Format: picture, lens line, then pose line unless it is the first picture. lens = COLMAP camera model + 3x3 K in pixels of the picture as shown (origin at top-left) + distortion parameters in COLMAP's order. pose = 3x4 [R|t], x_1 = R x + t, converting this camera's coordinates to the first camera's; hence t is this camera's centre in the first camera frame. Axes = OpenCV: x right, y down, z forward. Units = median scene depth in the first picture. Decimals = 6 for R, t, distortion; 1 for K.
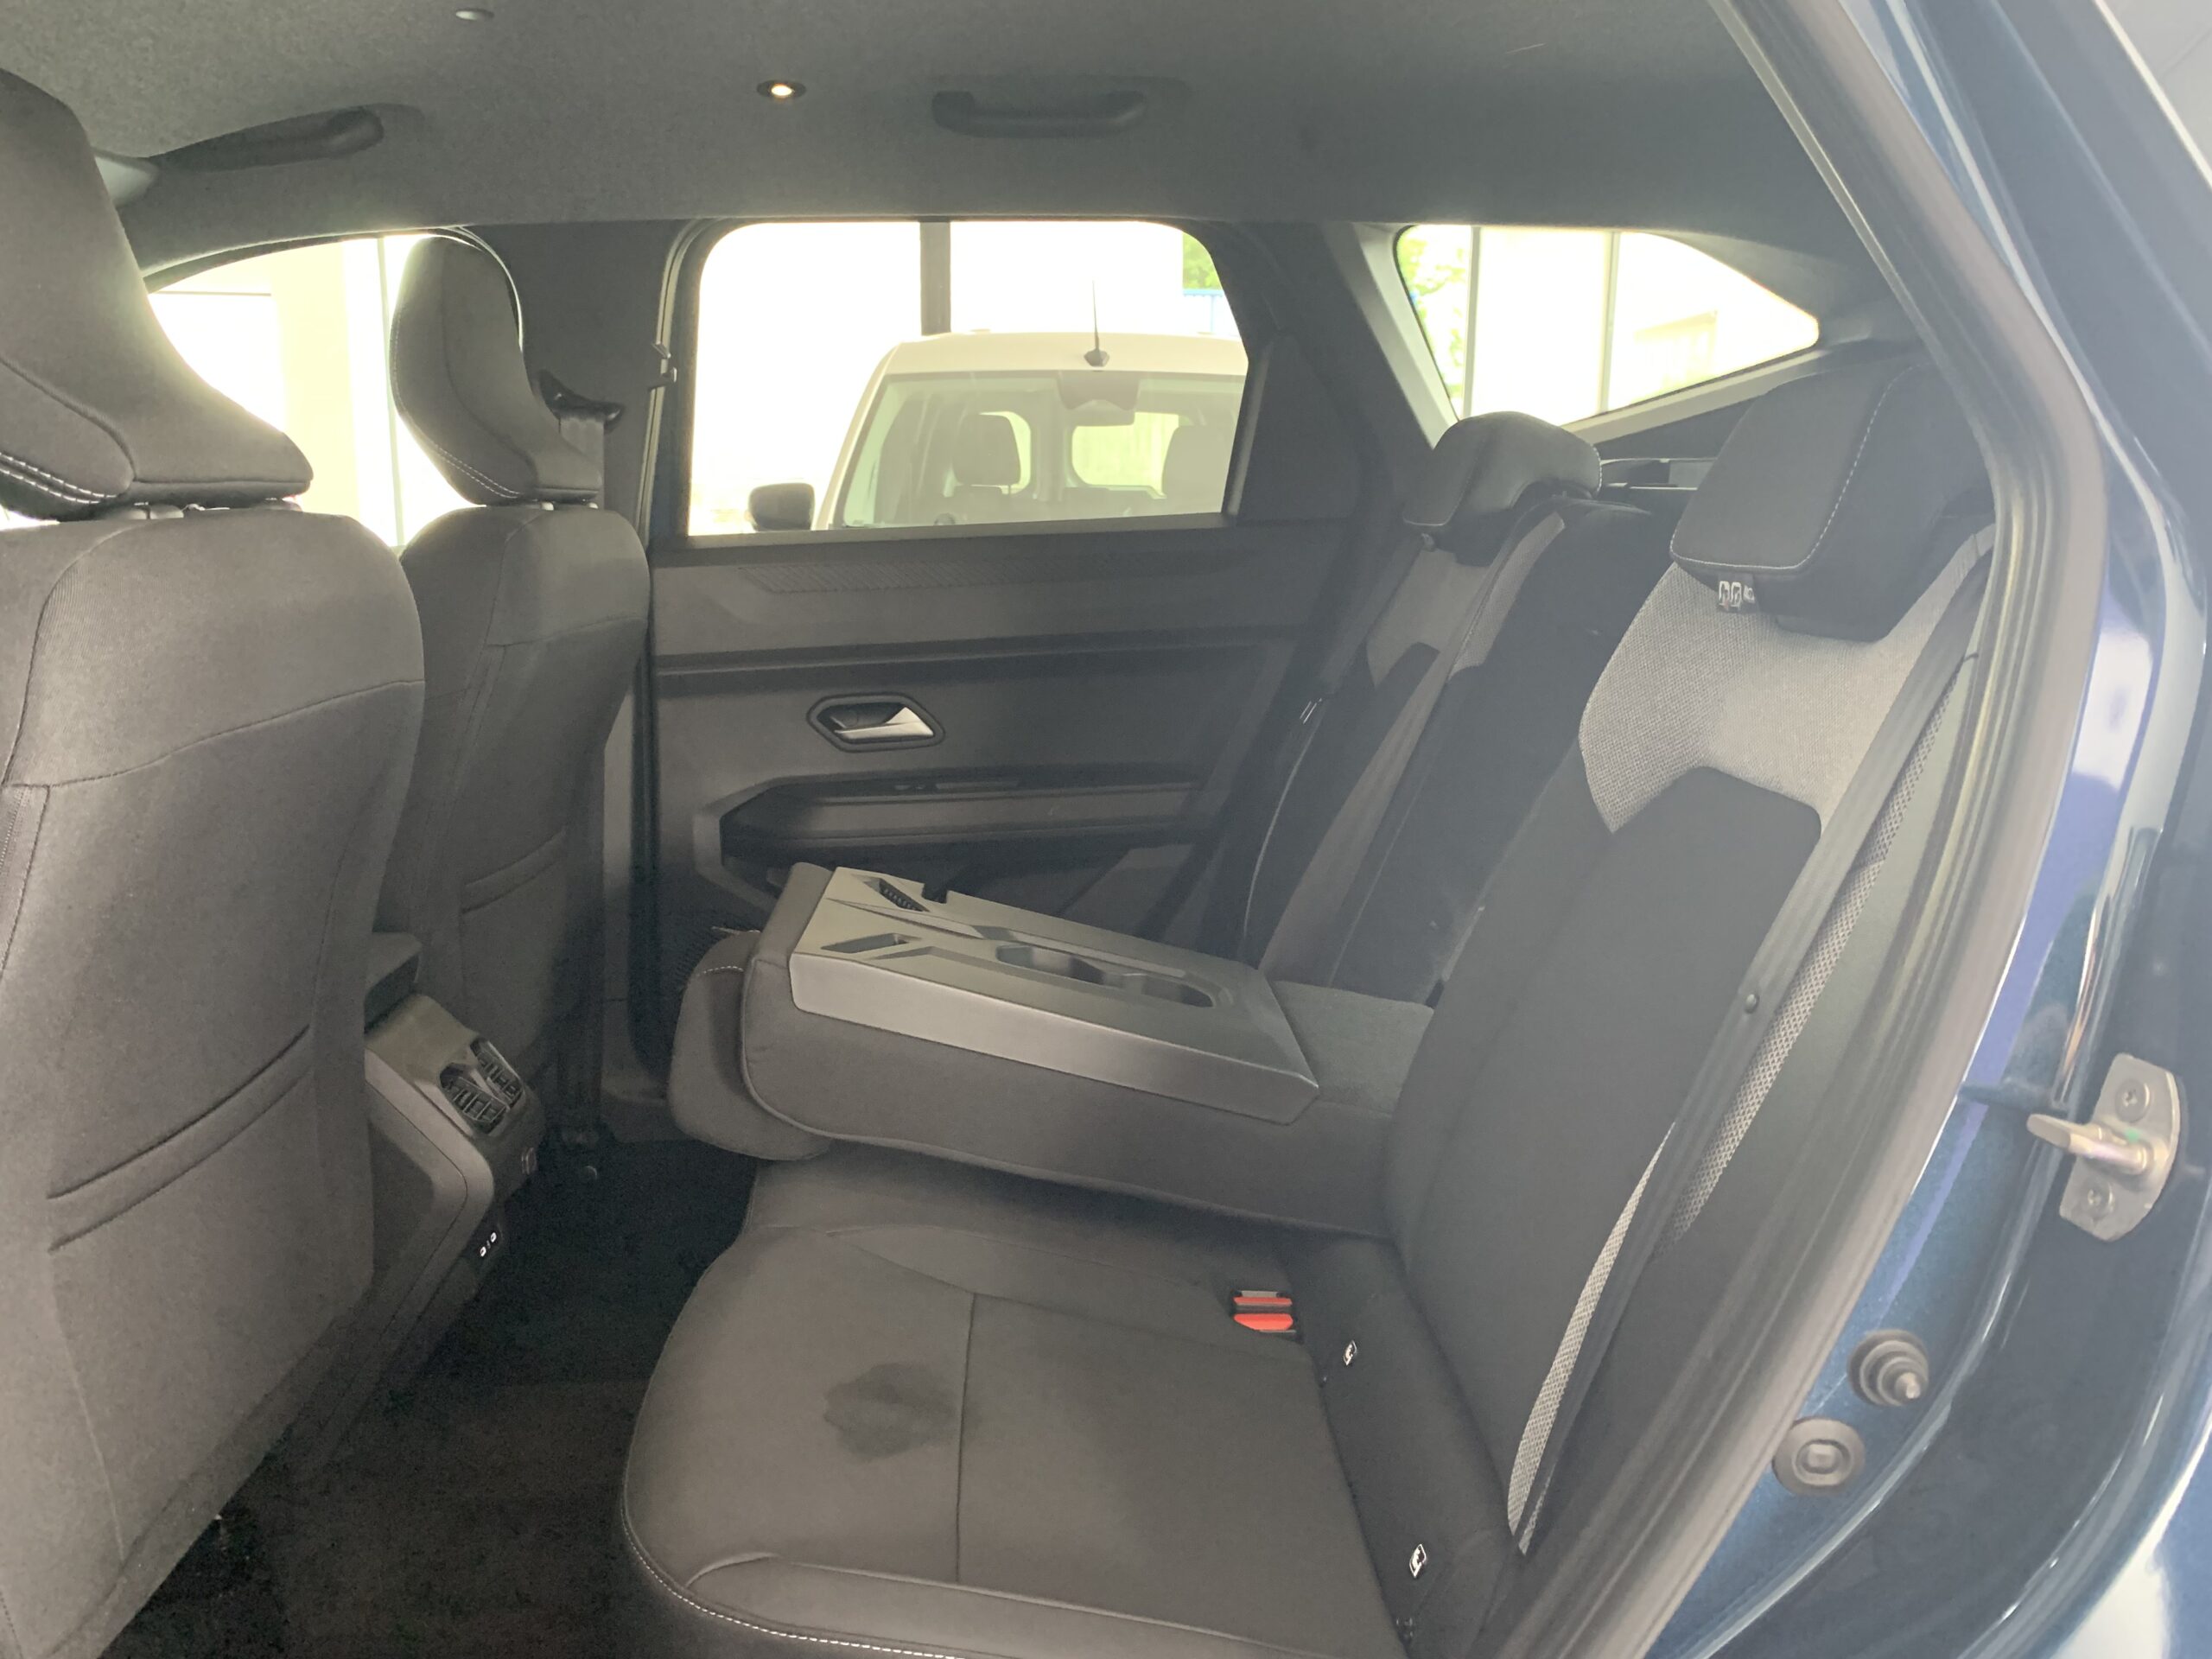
lens RADIAL K [[1687.2, 0, 1105.2], [0, 1687.2, 833.4], [0, 0, 1]] dist [0.003085, -0.003304]
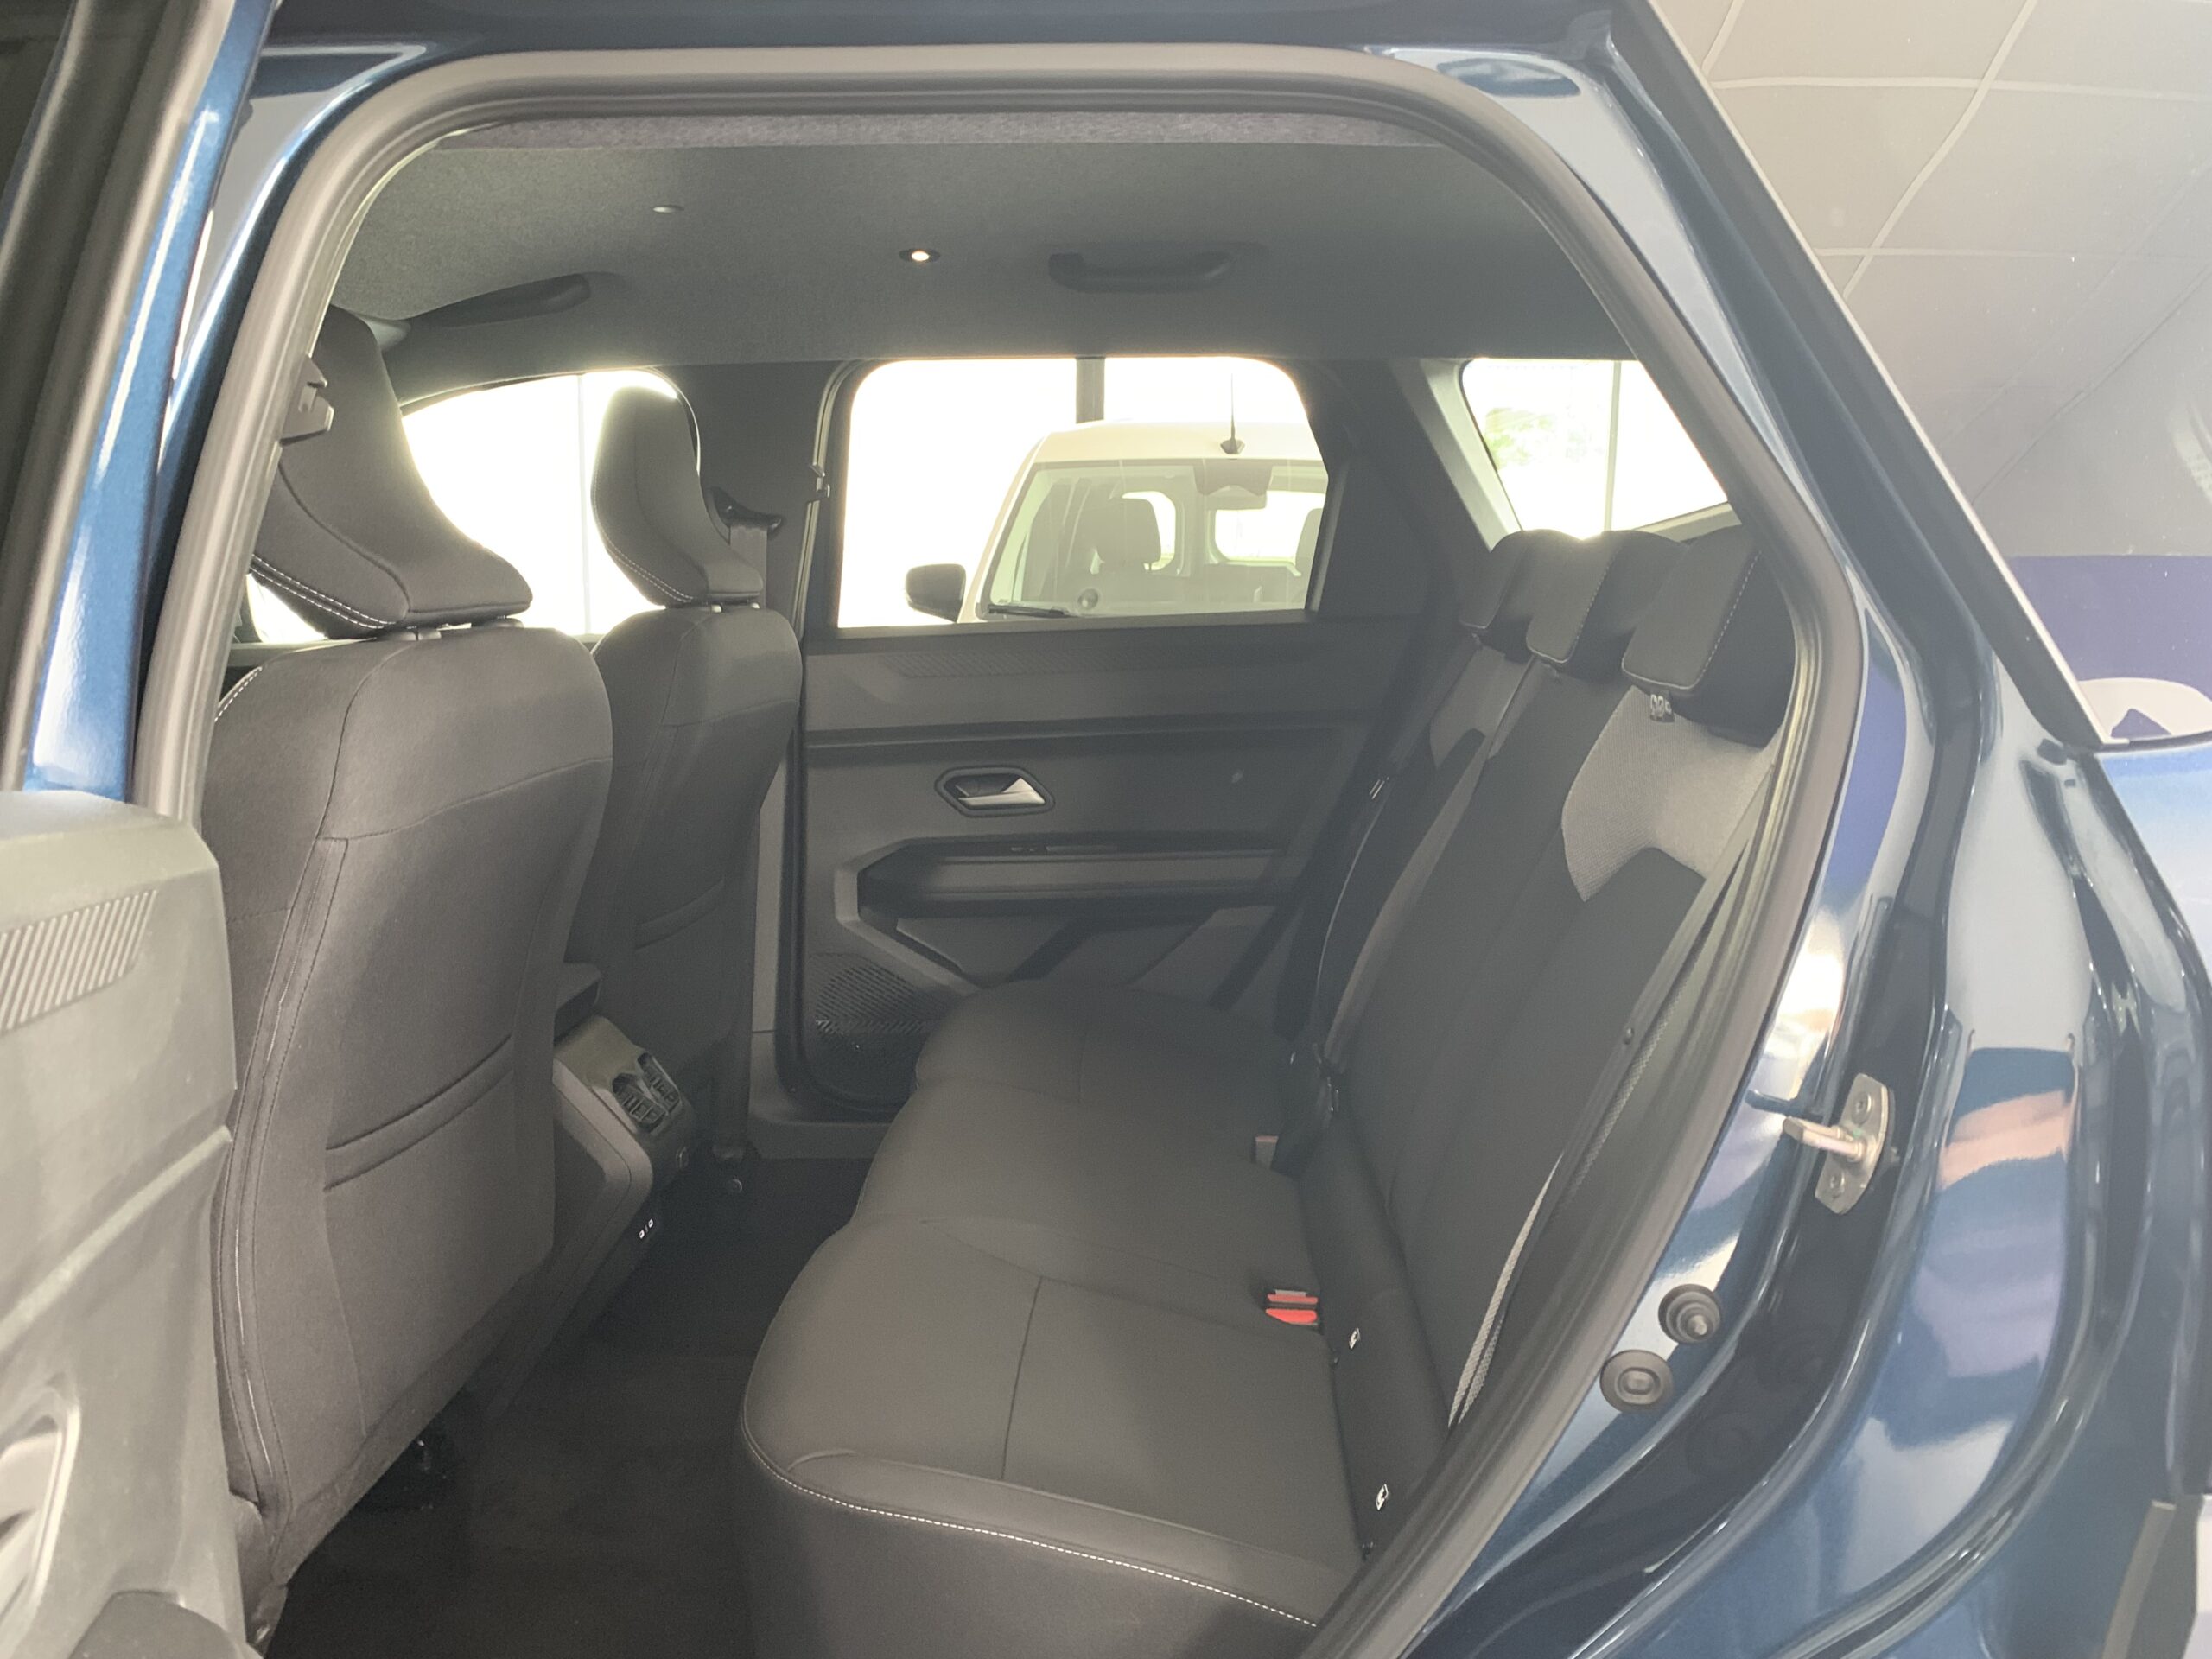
lens RADIAL K [[1687.2, 0, 1107.5], [0, 1687.2, 827.0], [0, 0, 1]] dist [0.003085, -0.003304]
pose [[0.995548, 0.017647, -0.092585, 0.059874], [-0.021419, 0.998974, -0.039908, 0.001873], [0.091786, 0.041713, 0.994905, -0.158188]]
